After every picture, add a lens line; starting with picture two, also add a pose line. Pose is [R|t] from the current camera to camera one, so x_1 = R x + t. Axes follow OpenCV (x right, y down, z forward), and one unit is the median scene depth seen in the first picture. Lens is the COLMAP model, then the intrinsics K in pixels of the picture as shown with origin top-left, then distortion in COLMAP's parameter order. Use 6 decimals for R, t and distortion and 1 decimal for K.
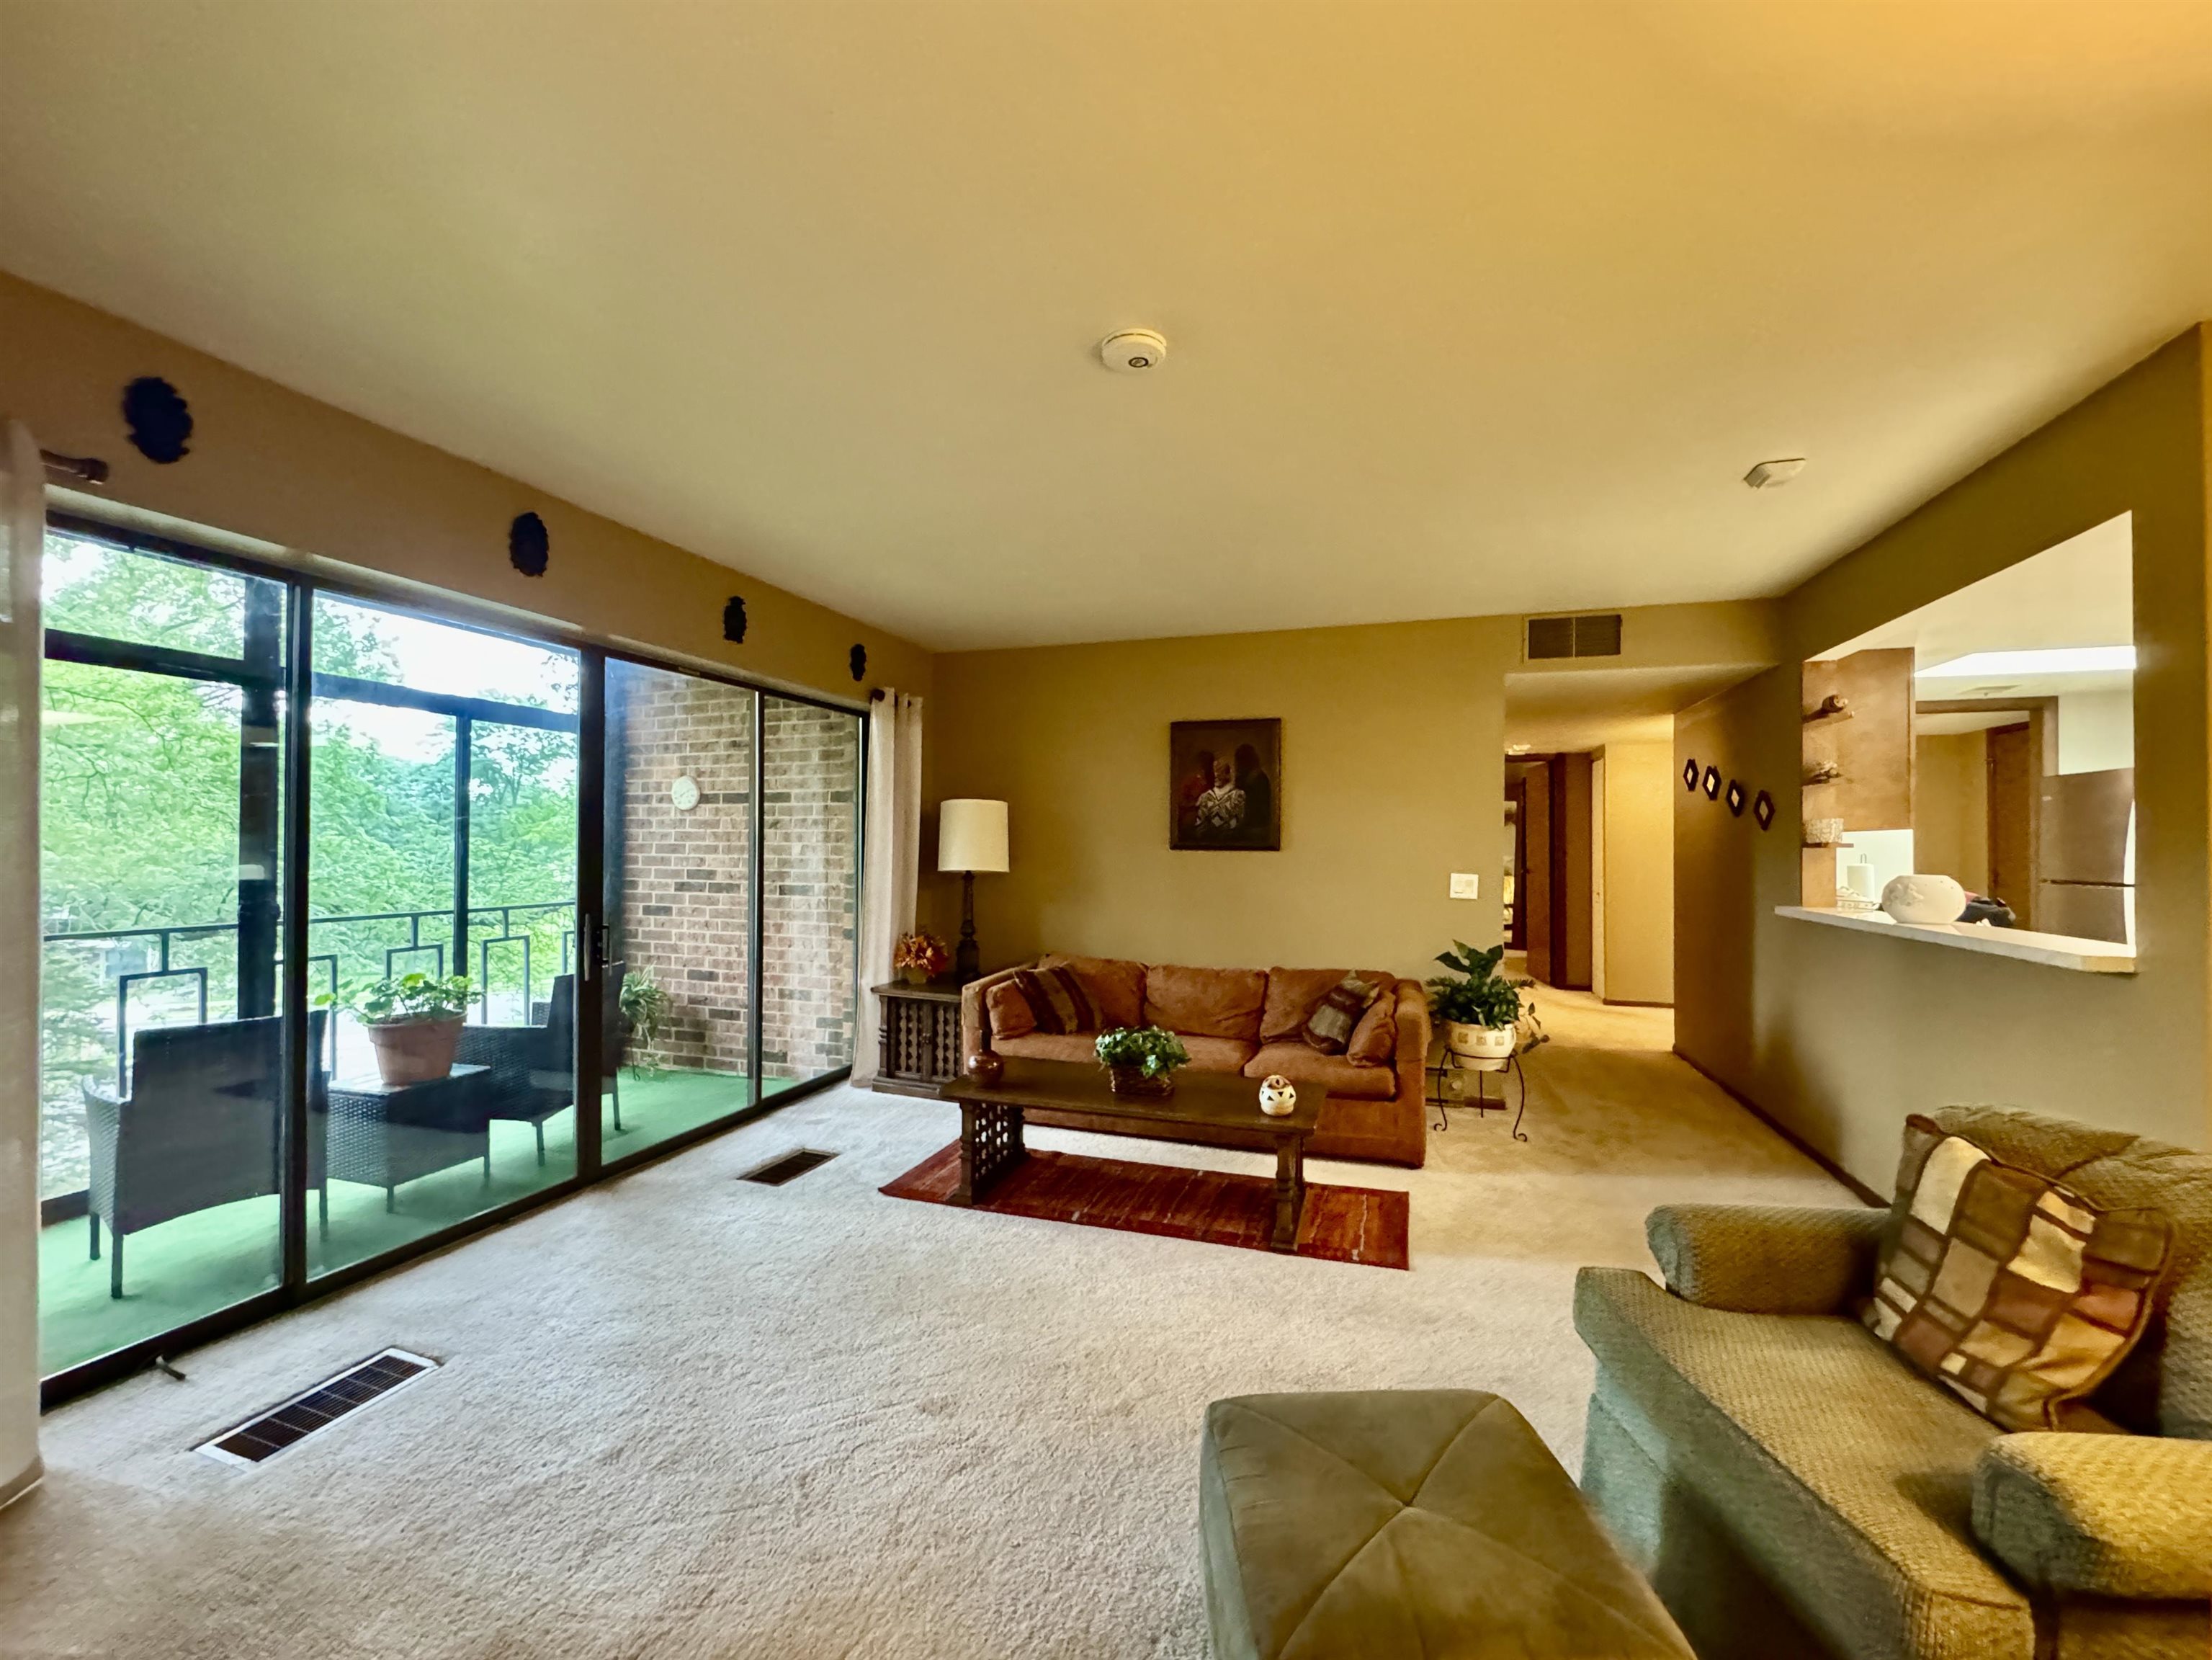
lens RADIAL K [[880.8, 0, 1064.3], [0, 880.8, 848.4], [0, 0, 1]] dist [-0.003703, 0.000639]
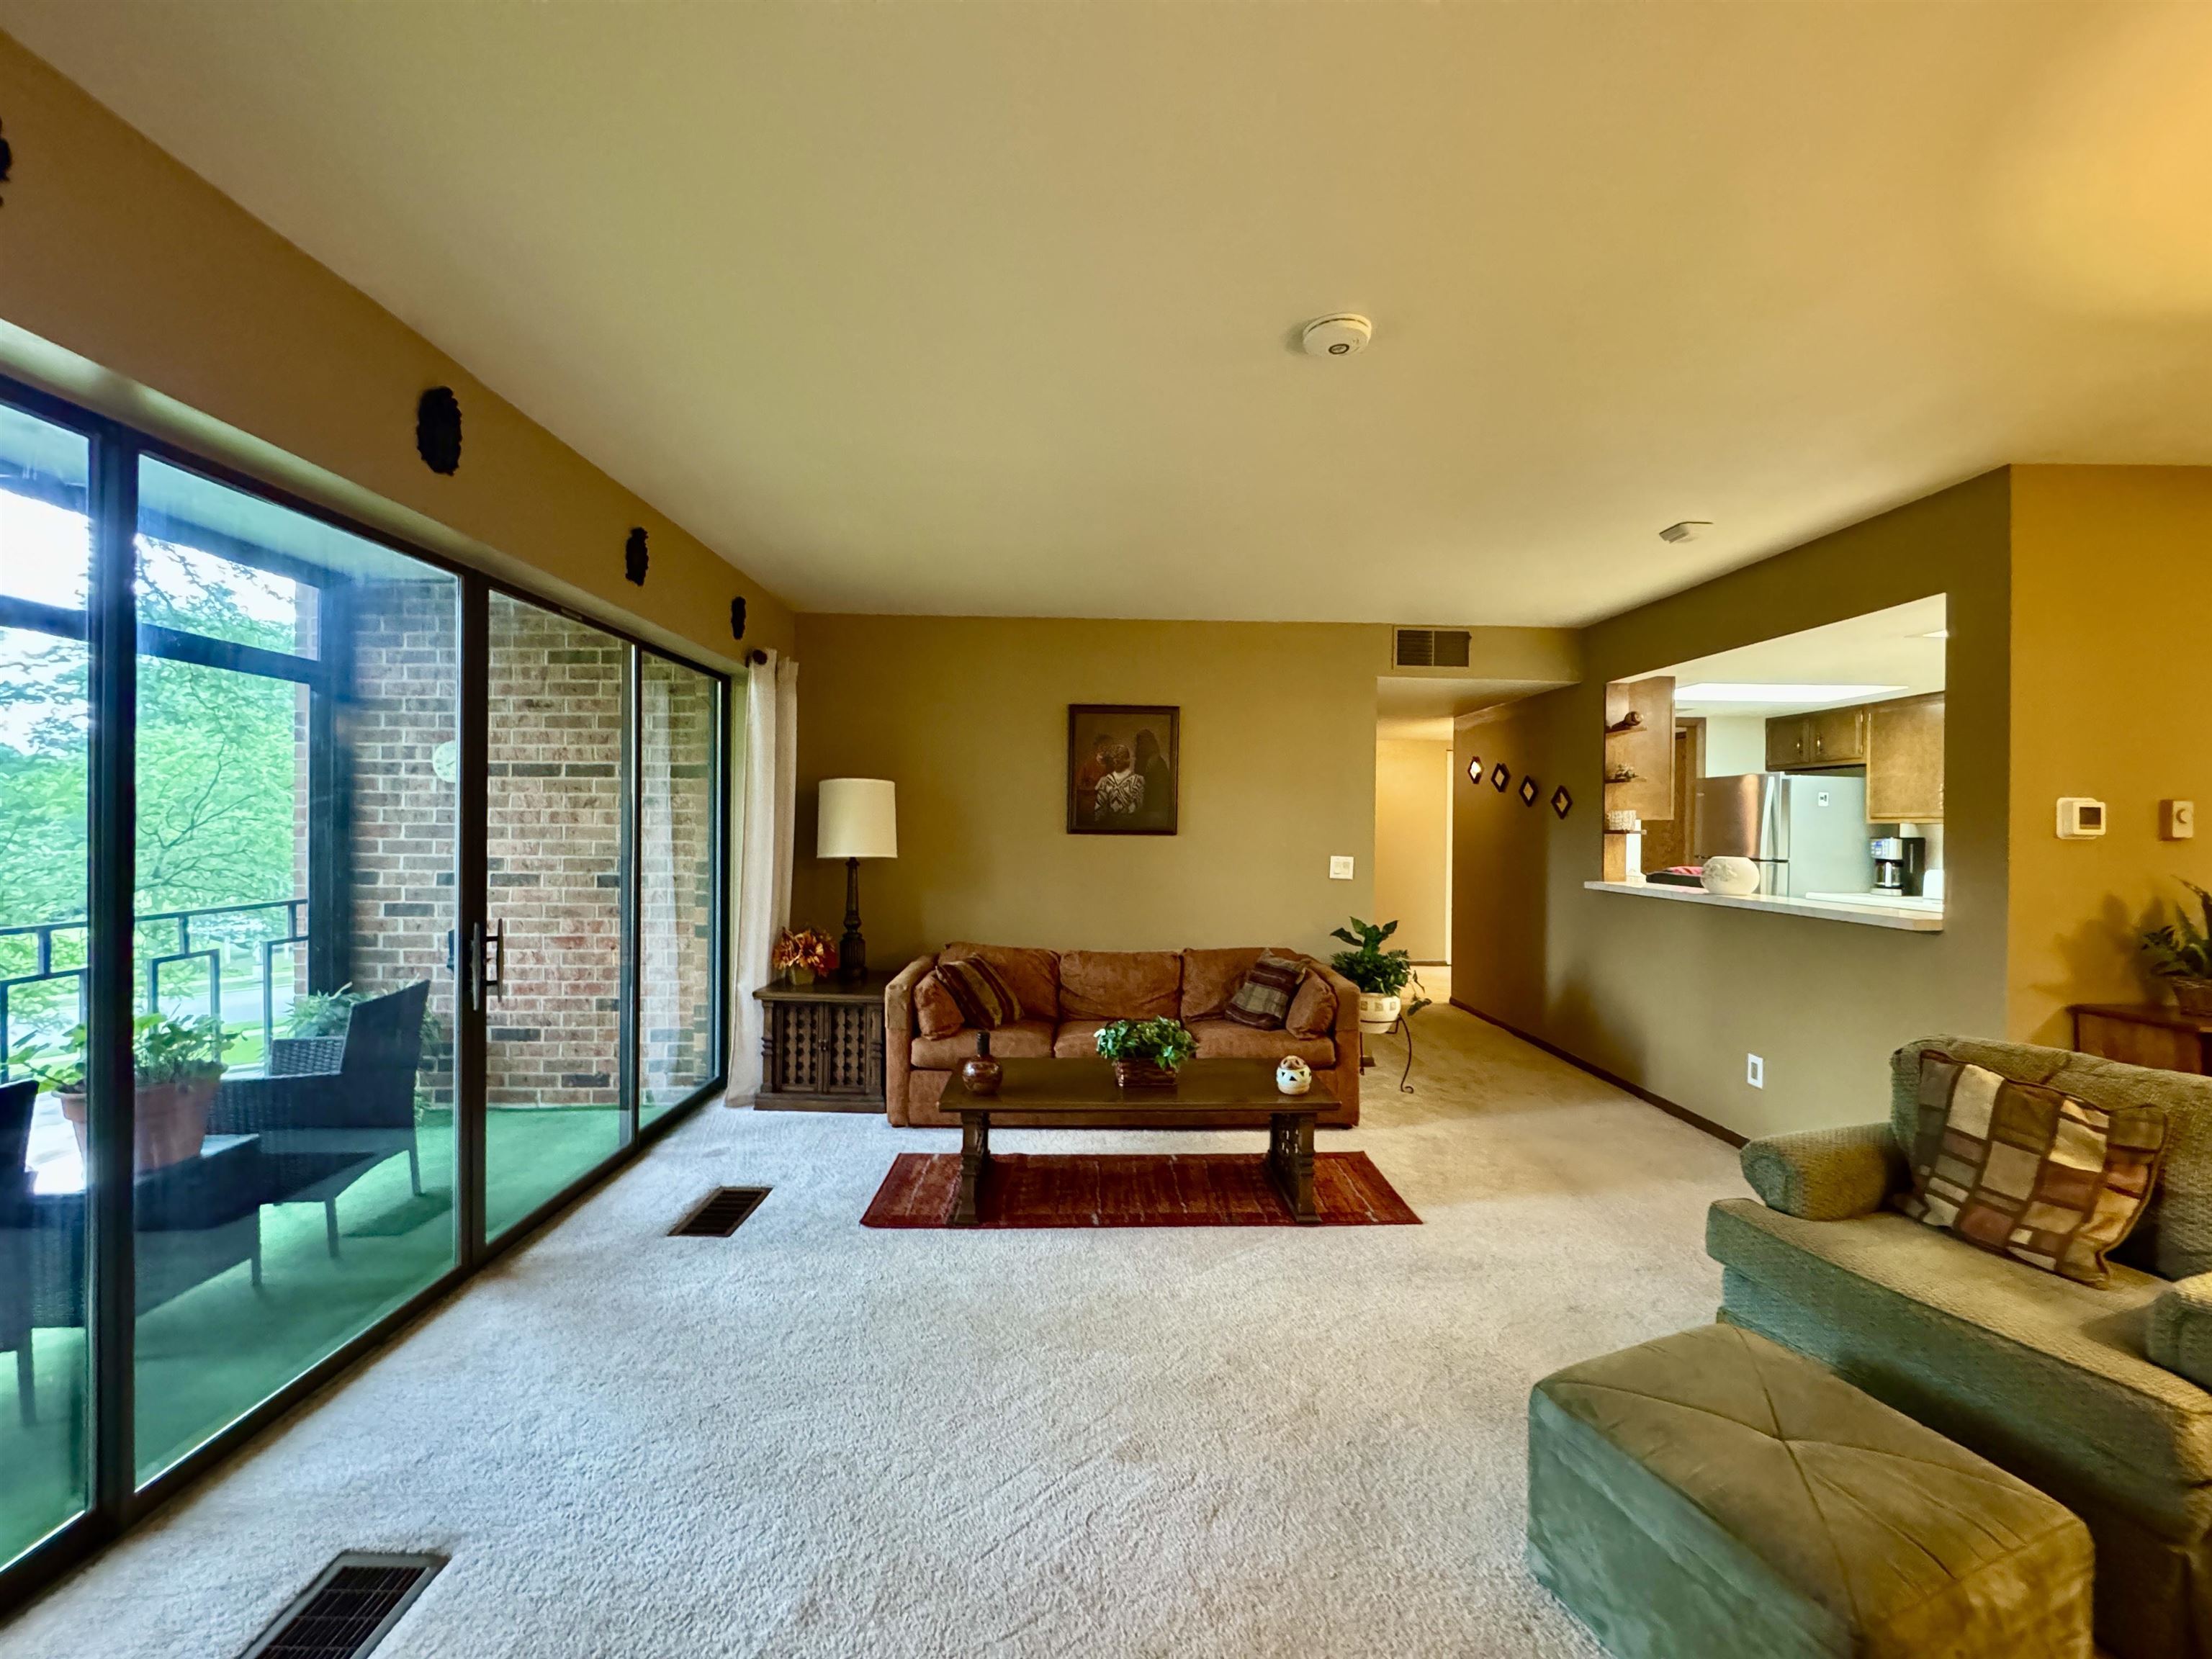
lens RADIAL K [[880.7, 0, 1109.6], [0, 880.7, 839.5], [0, 0, 1]] dist [-0.003703, 0.000639]
pose [[0.939607, -0.002777, 0.342245, -0.232439], [-0.002368, 0.999890, 0.014612, -0.009090], [-0.342248, -0.014540, 0.939497, 0.074515]]
